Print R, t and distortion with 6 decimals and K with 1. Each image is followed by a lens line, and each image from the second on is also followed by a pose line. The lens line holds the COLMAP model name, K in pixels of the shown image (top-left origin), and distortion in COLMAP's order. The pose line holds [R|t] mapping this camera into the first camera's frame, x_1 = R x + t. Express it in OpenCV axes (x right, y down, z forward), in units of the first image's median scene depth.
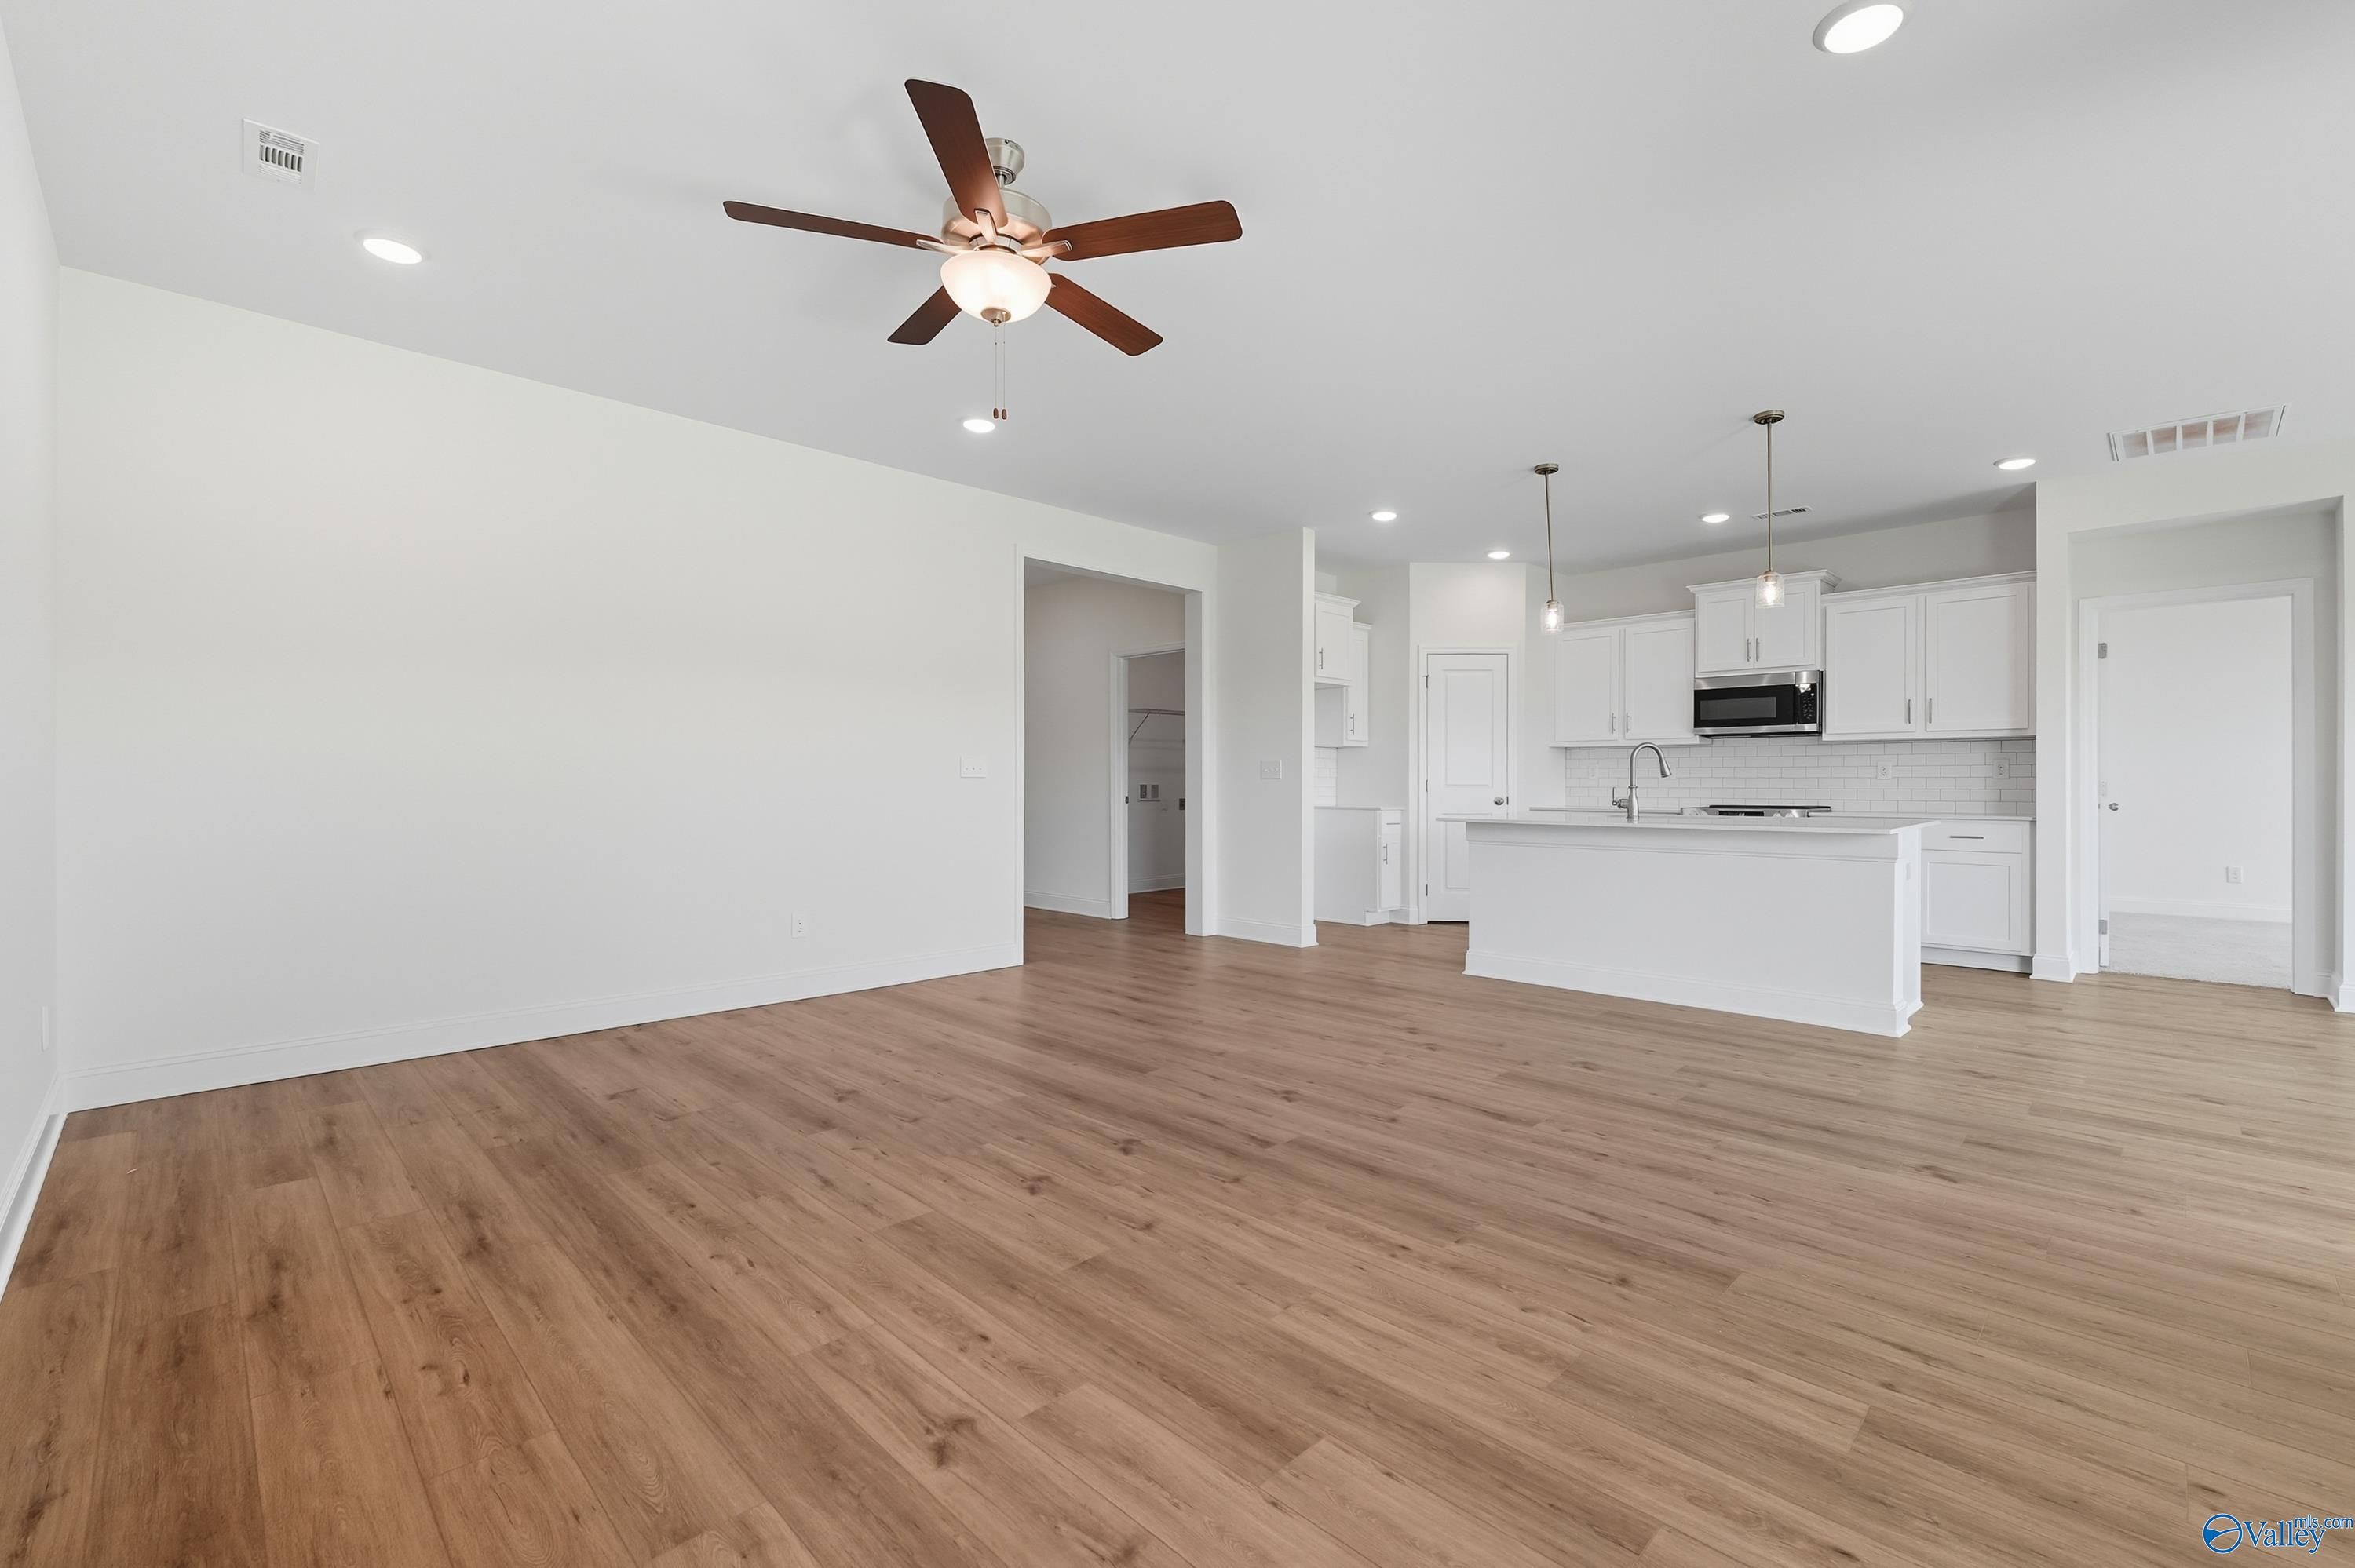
lens RADIAL K [[994.9, 0, 1193.1], [0, 994.9, 785.1], [0, 0, 1]] dist [-0.000747, -0.000068]
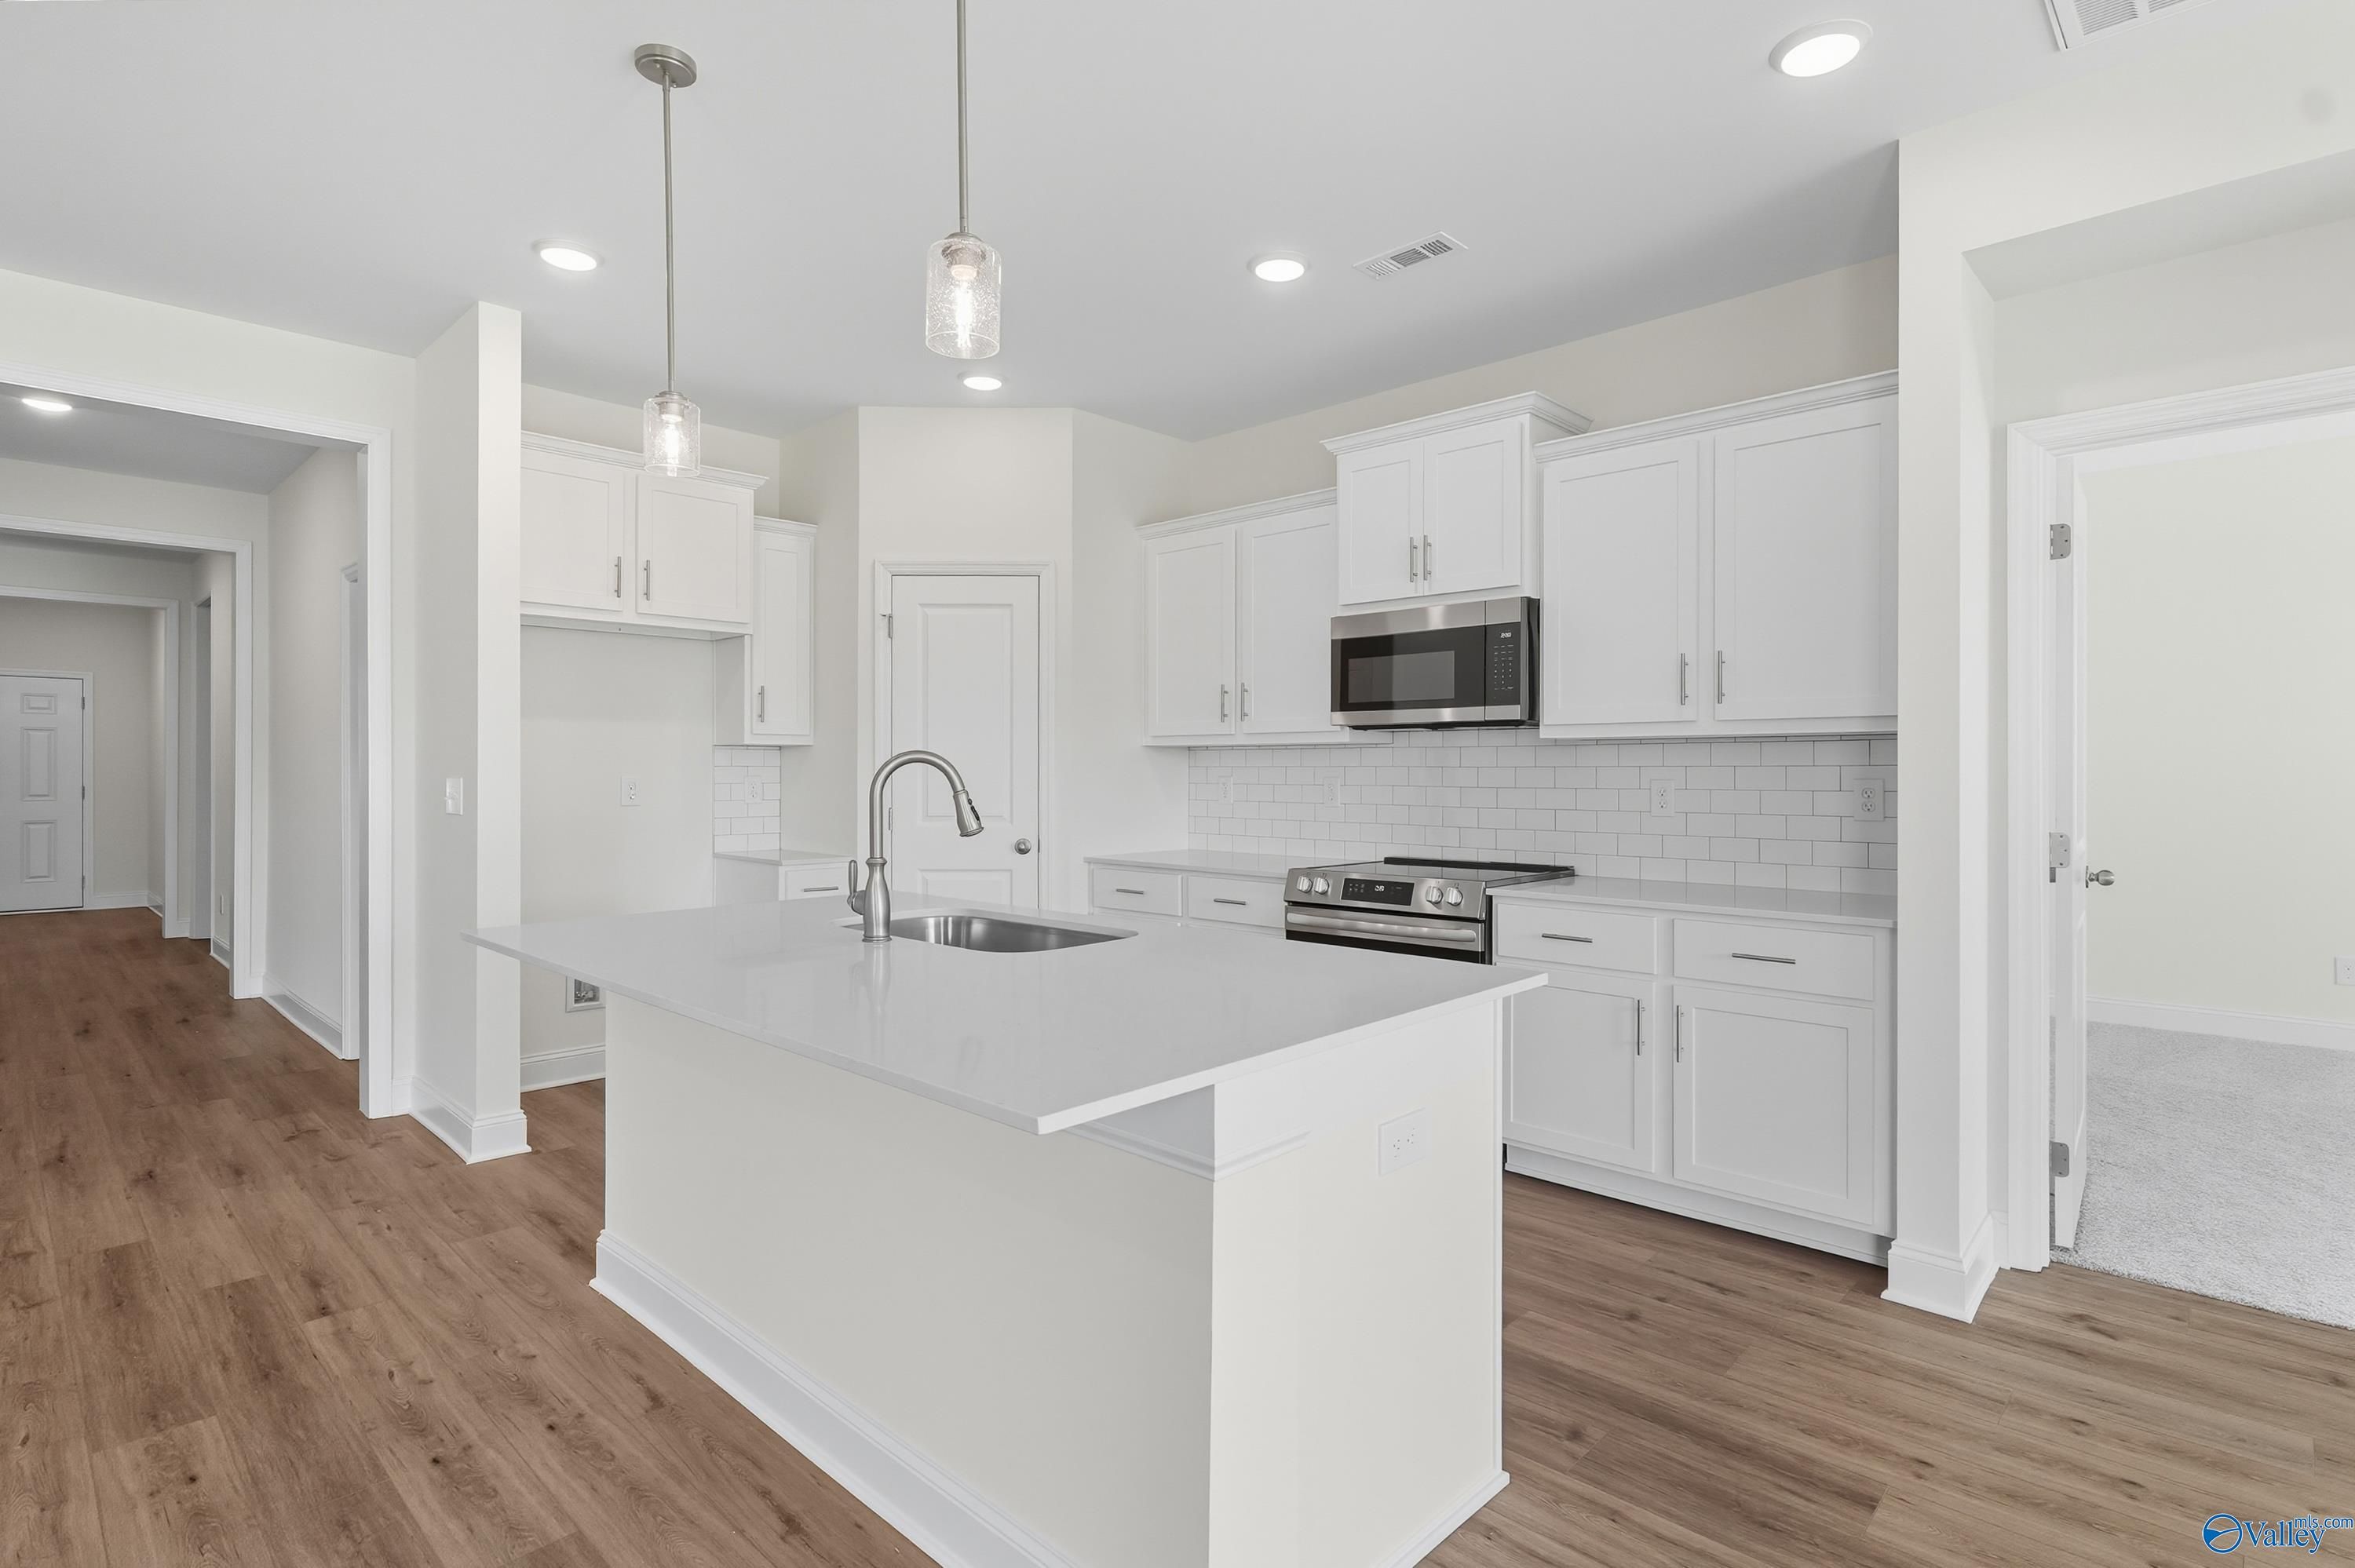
lens RADIAL K [[1154.3, 0, 1177.5], [0, 1154.3, 784.0], [0, 0, 1]] dist [-0.000858, -0.000007]
pose [[0.999894, 0.001021, 0.014550, 0.434031], [-0.001124, 0.999974, 0.007098, -0.025236], [-0.014543, -0.007113, 0.999869, 0.415040]]
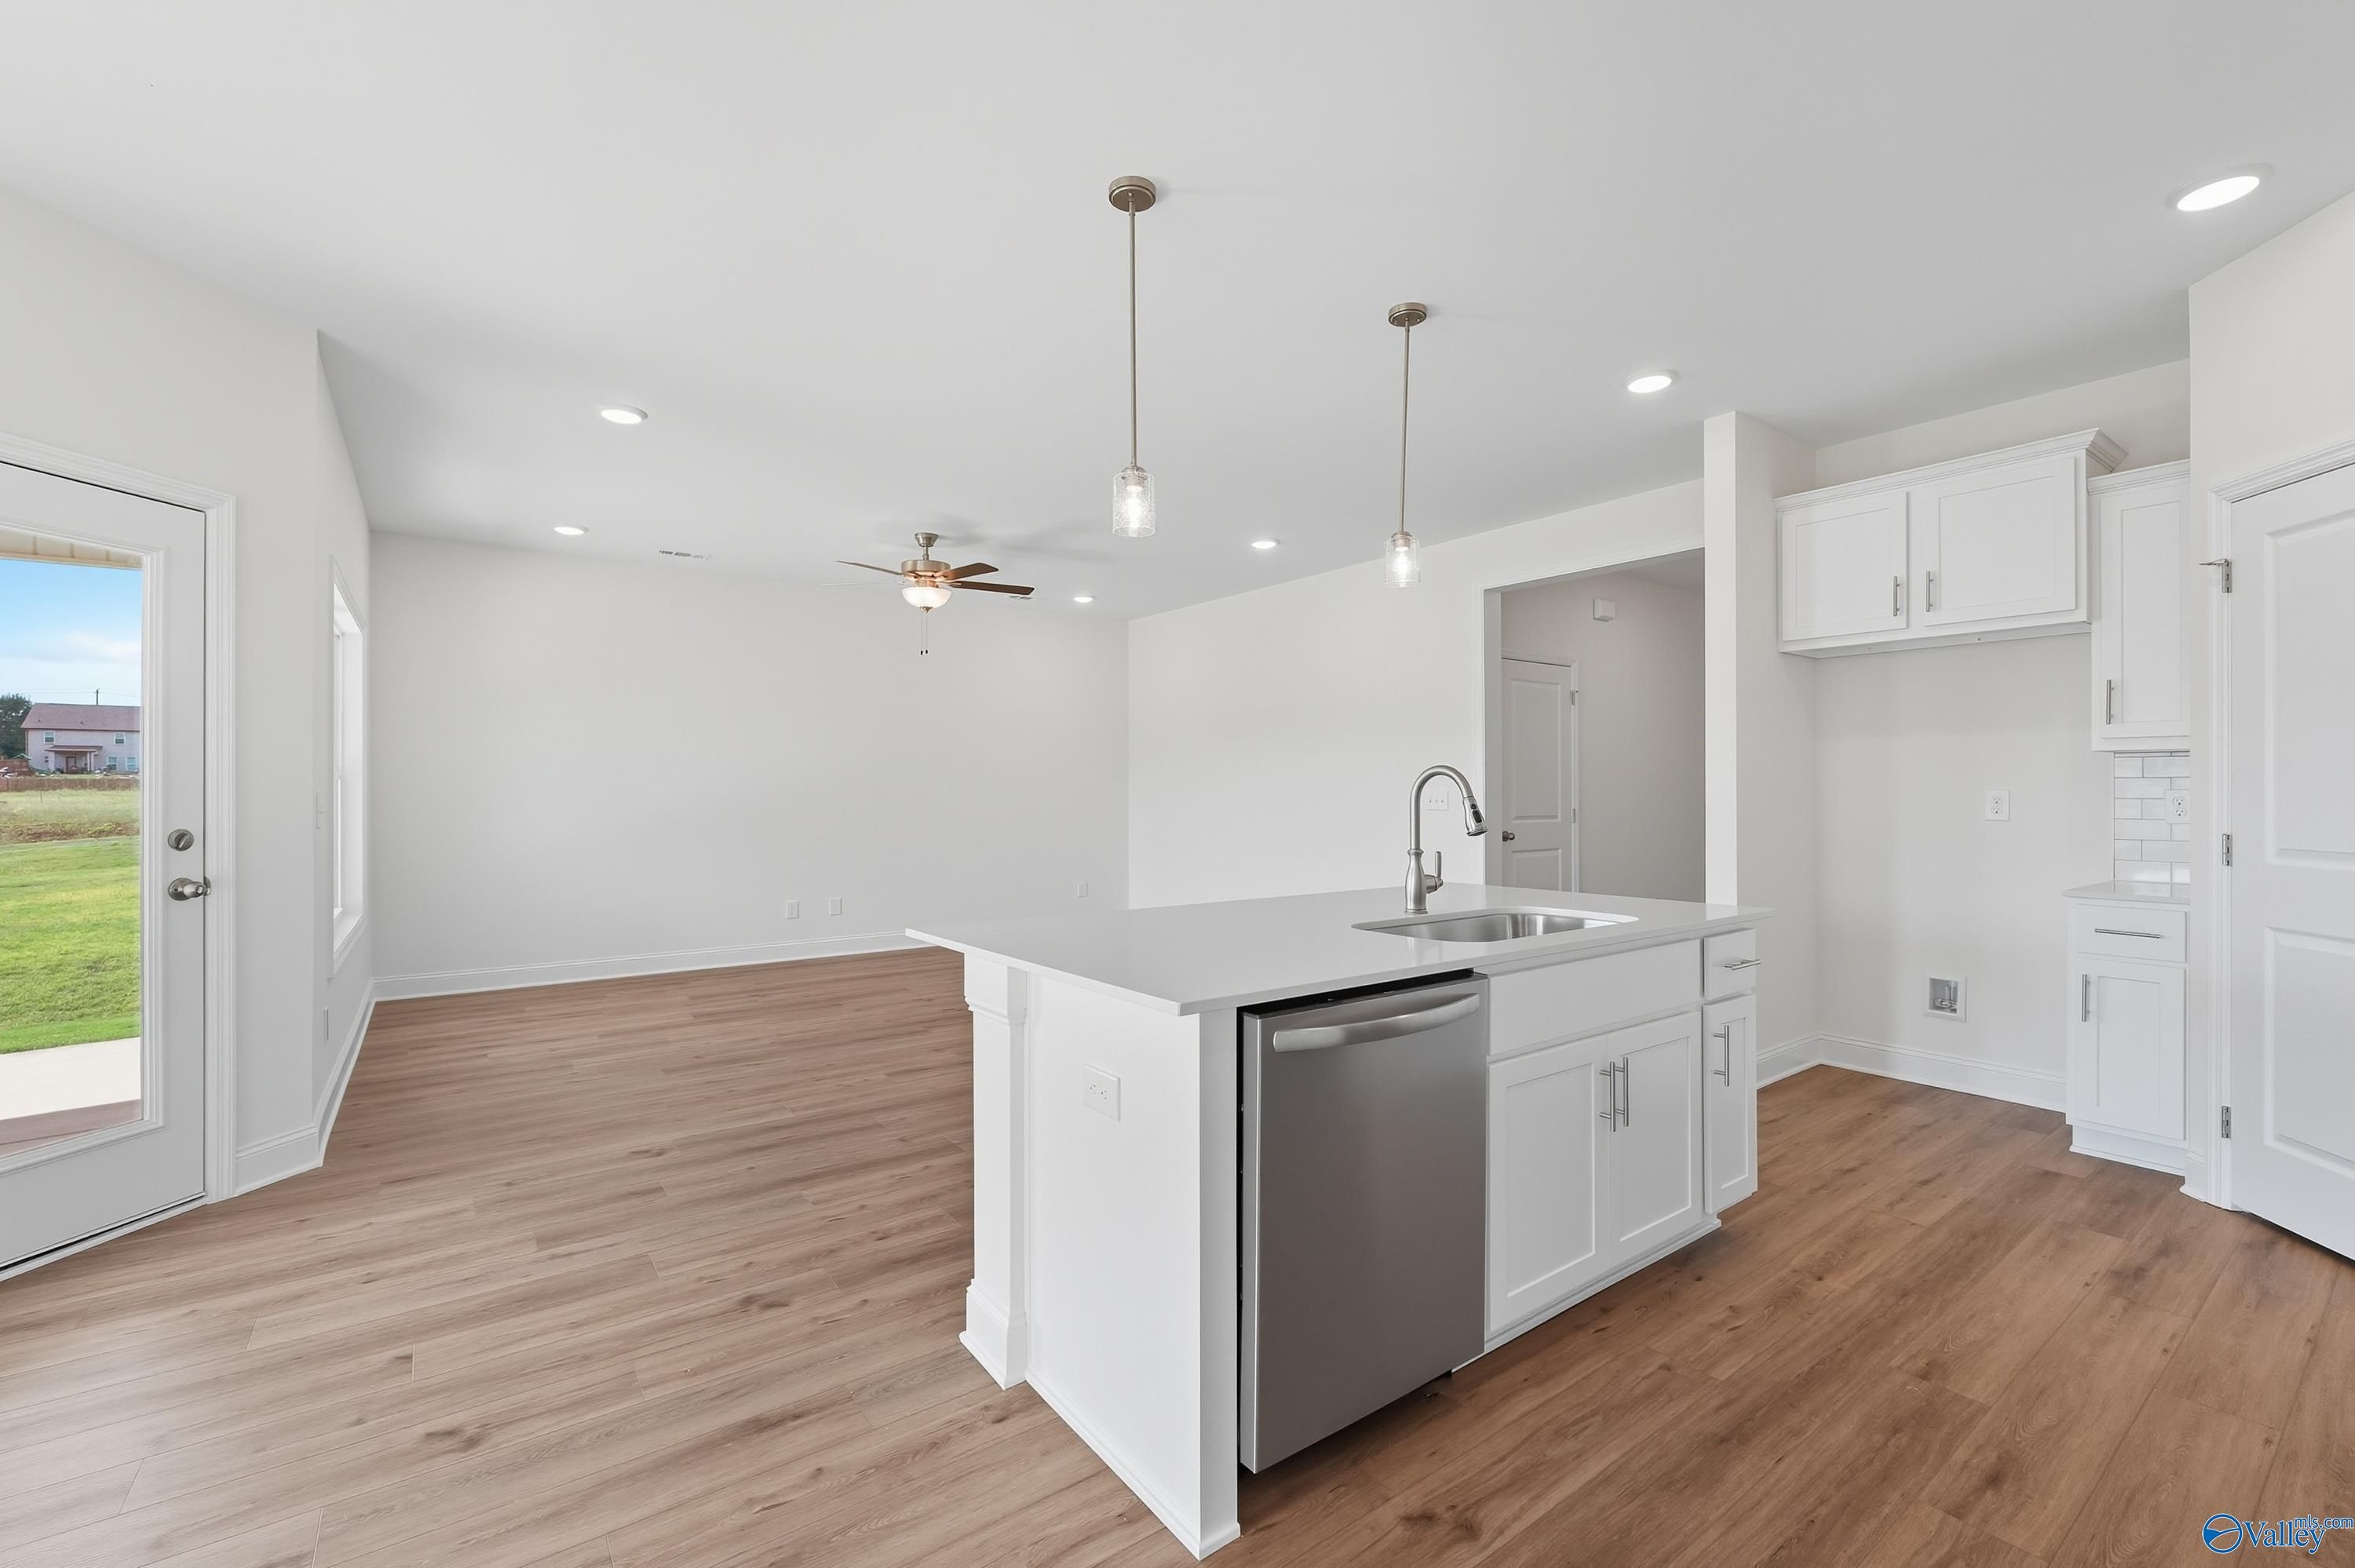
lens RADIAL K [[994.9, 0, 1193.1], [0, 994.9, 785.1], [0, 0, 1]] dist [-0.000747, -0.000068]
pose [[-0.140747, -0.004800, -0.990034, 0.758097], [-0.002823, 0.999986, -0.004446, -0.023686], [0.990042, 0.002169, -0.140758, 0.744033]]
